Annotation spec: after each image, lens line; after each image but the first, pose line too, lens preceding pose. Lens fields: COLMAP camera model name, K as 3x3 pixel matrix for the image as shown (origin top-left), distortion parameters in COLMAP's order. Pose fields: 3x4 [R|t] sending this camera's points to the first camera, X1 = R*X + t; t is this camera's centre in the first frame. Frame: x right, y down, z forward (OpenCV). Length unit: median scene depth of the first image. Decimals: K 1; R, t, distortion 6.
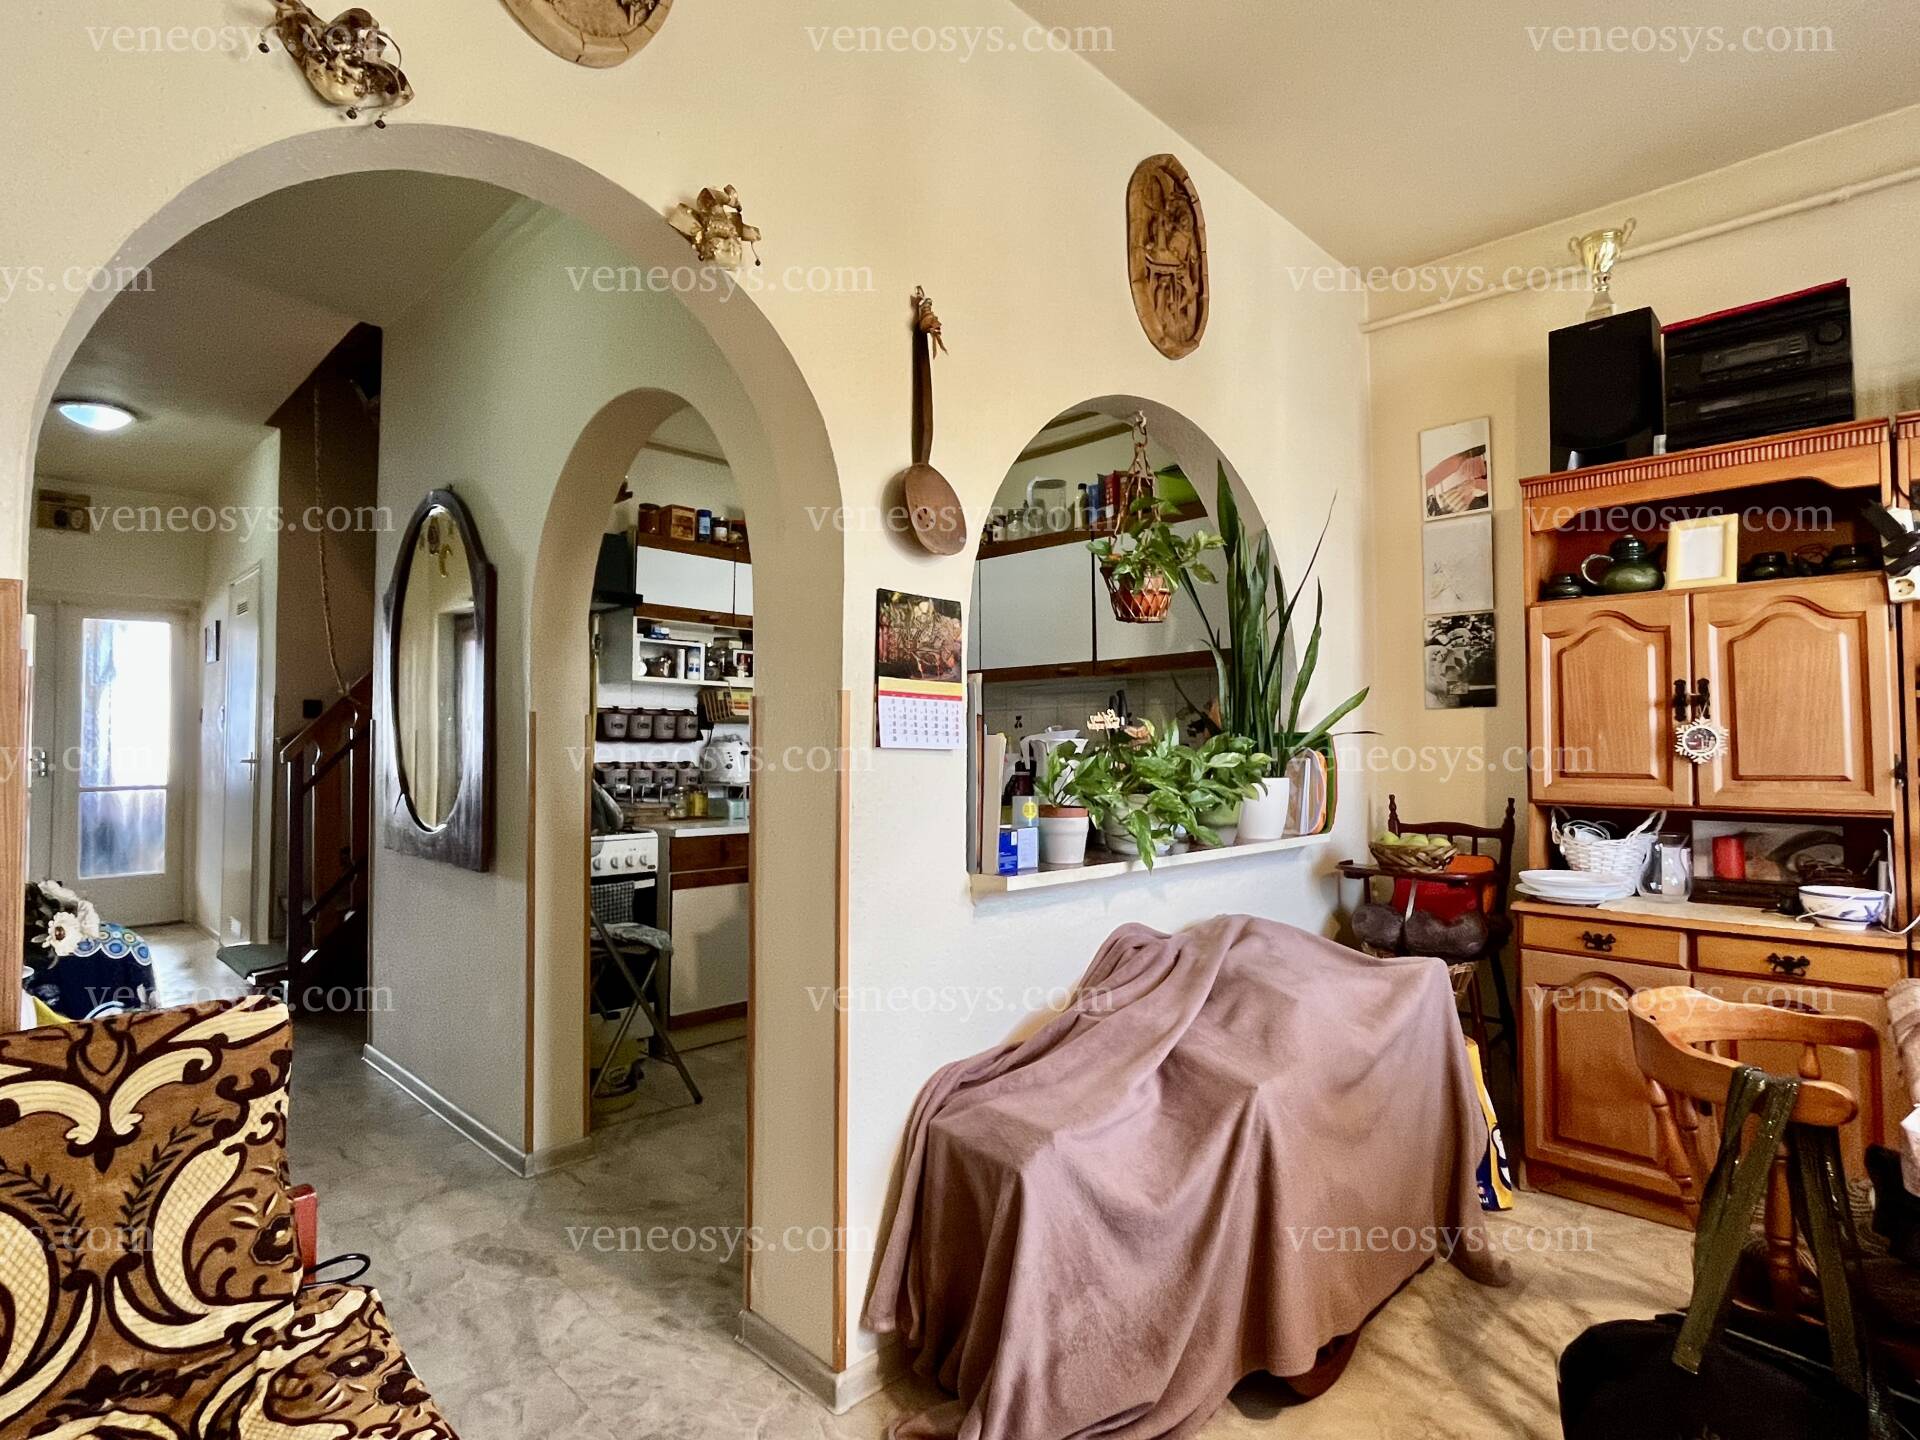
lens RADIAL K [[991.2, 0, 958.6], [0, 991.2, 722.3], [0, 0, 1]] dist [0.000222, 0.000089]
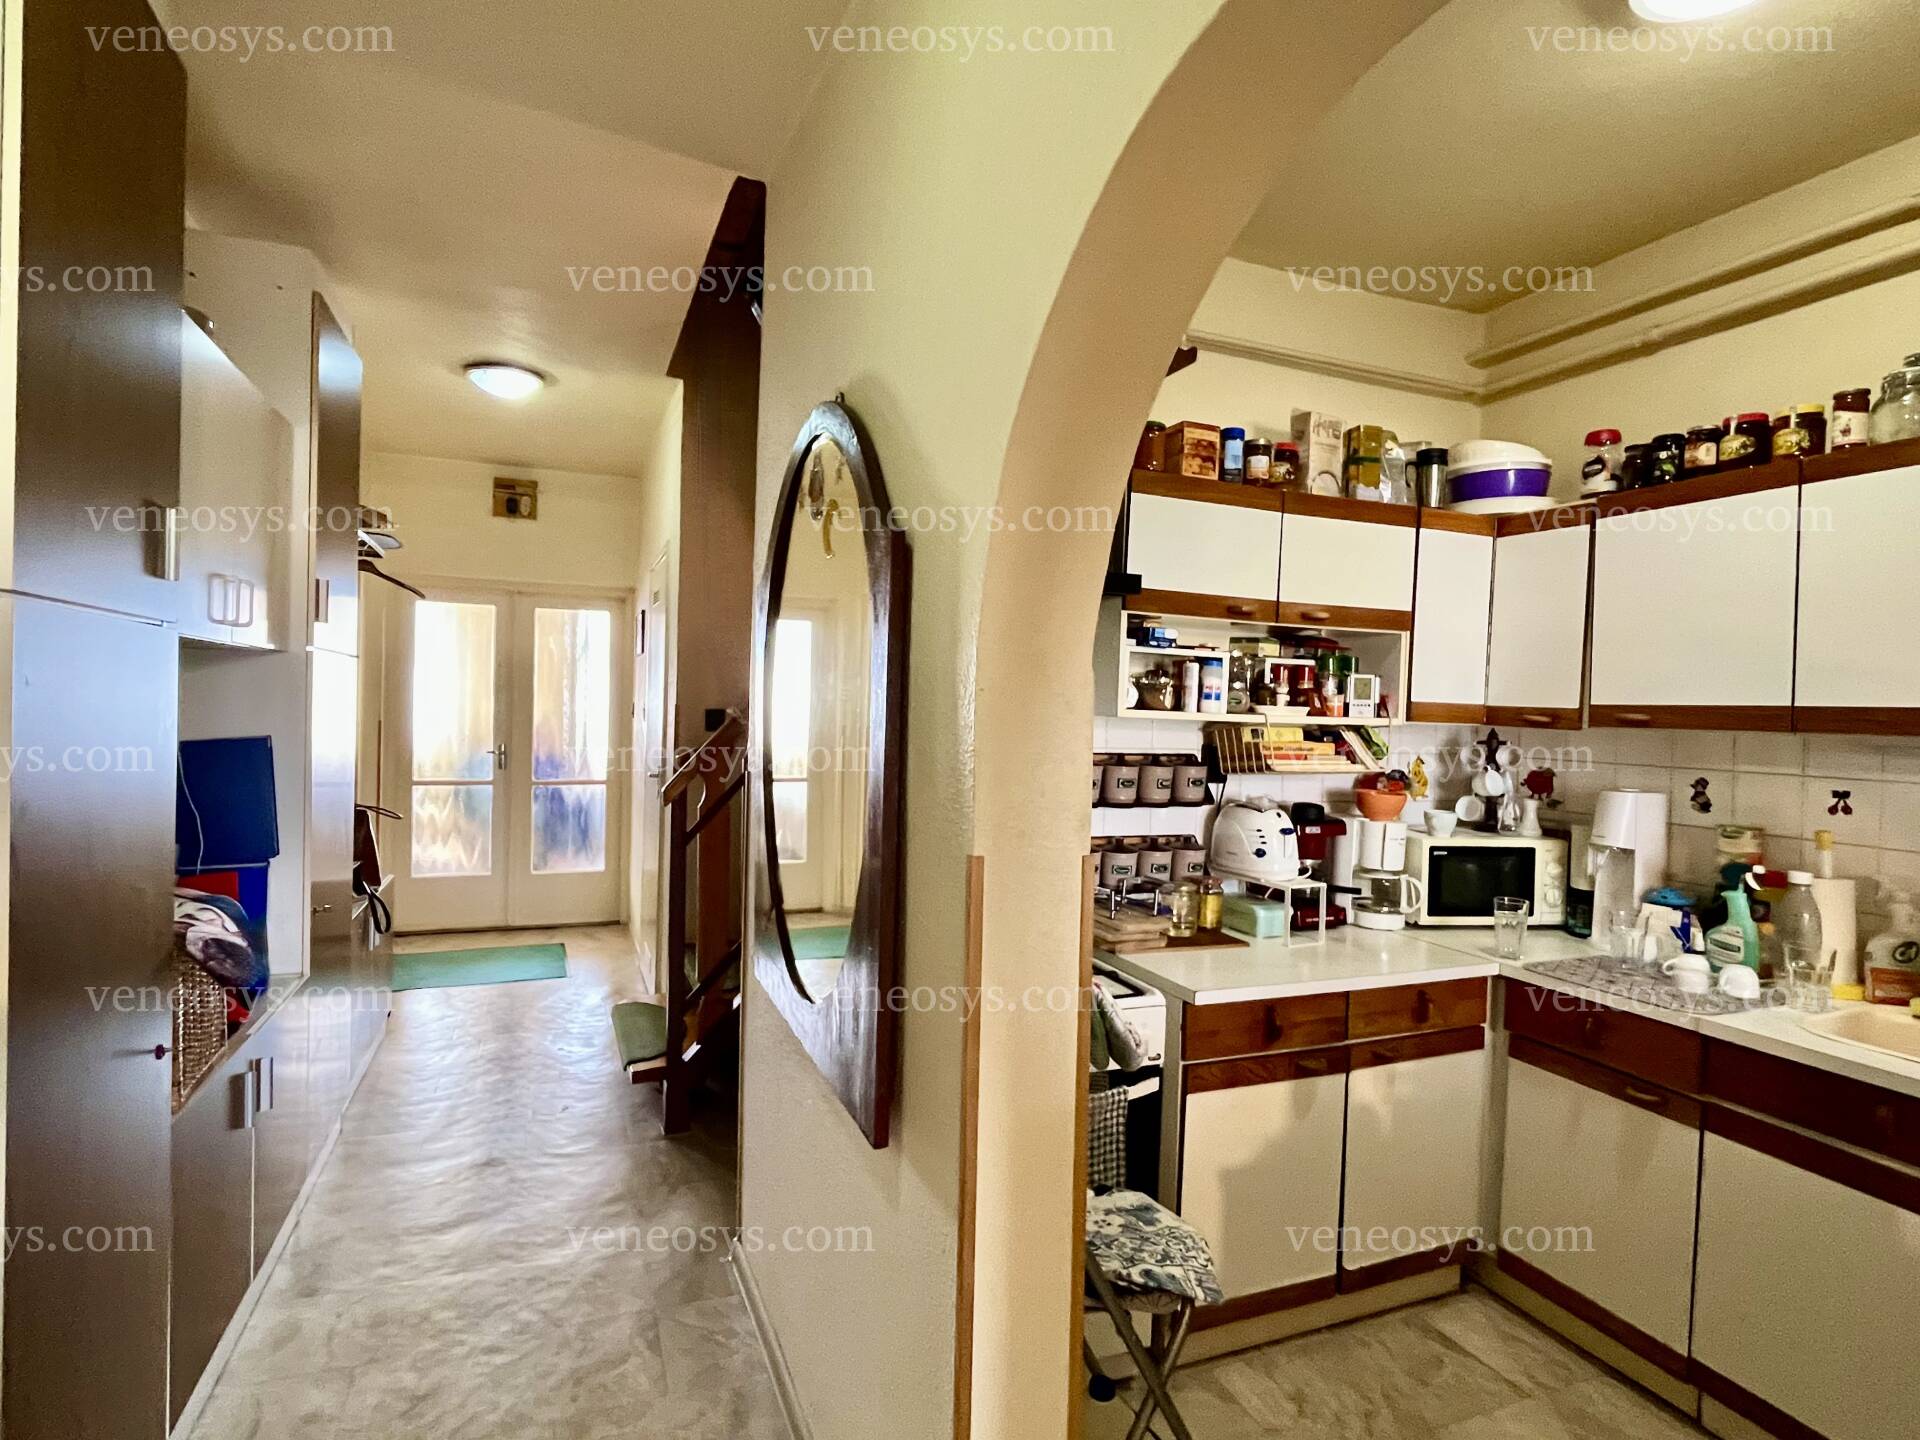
lens RADIAL K [[991.2, 0, 955.5], [0, 991.2, 717.9], [0, 0, 1]] dist [0.000222, 0.000089]
pose [[0.920332, 0.030502, -0.389947, -0.172330], [-0.017779, 0.999187, 0.036196, -0.058050], [0.390734, -0.026380, 0.920126, 0.379220]]
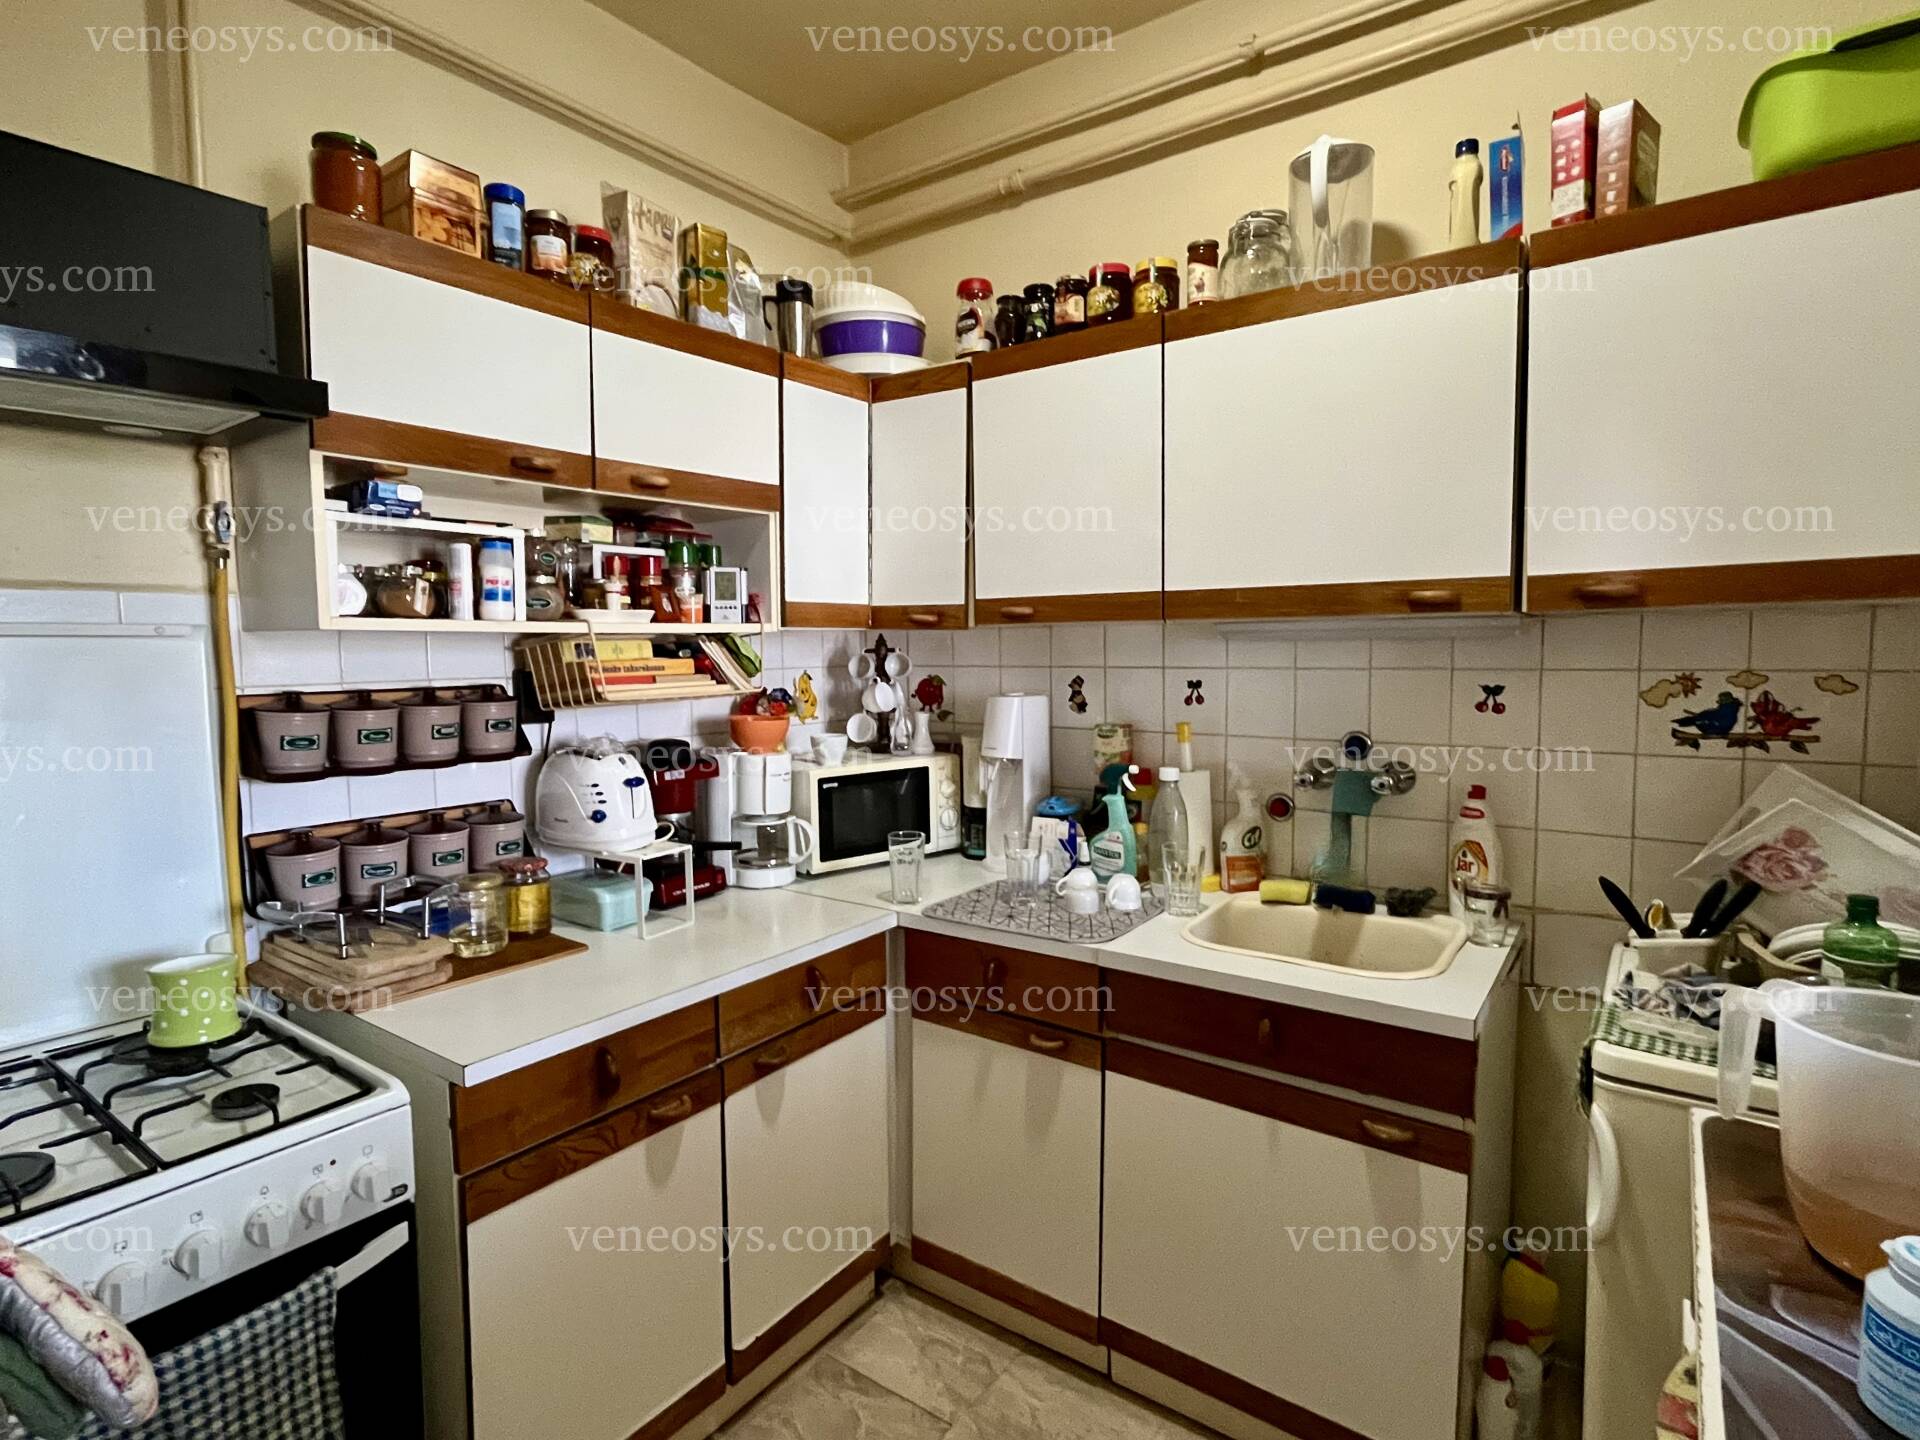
lens RADIAL K [[991.2, 0, 958.3], [0, 991.2, 717.1], [0, 0, 1]] dist [0.000222, 0.000089]
pose [[0.987077, -0.024358, 0.158382, -0.146114], [0.008161, 0.994739, 0.102121, -0.042903], [-0.160037, -0.099508, 0.982083, 0.563675]]
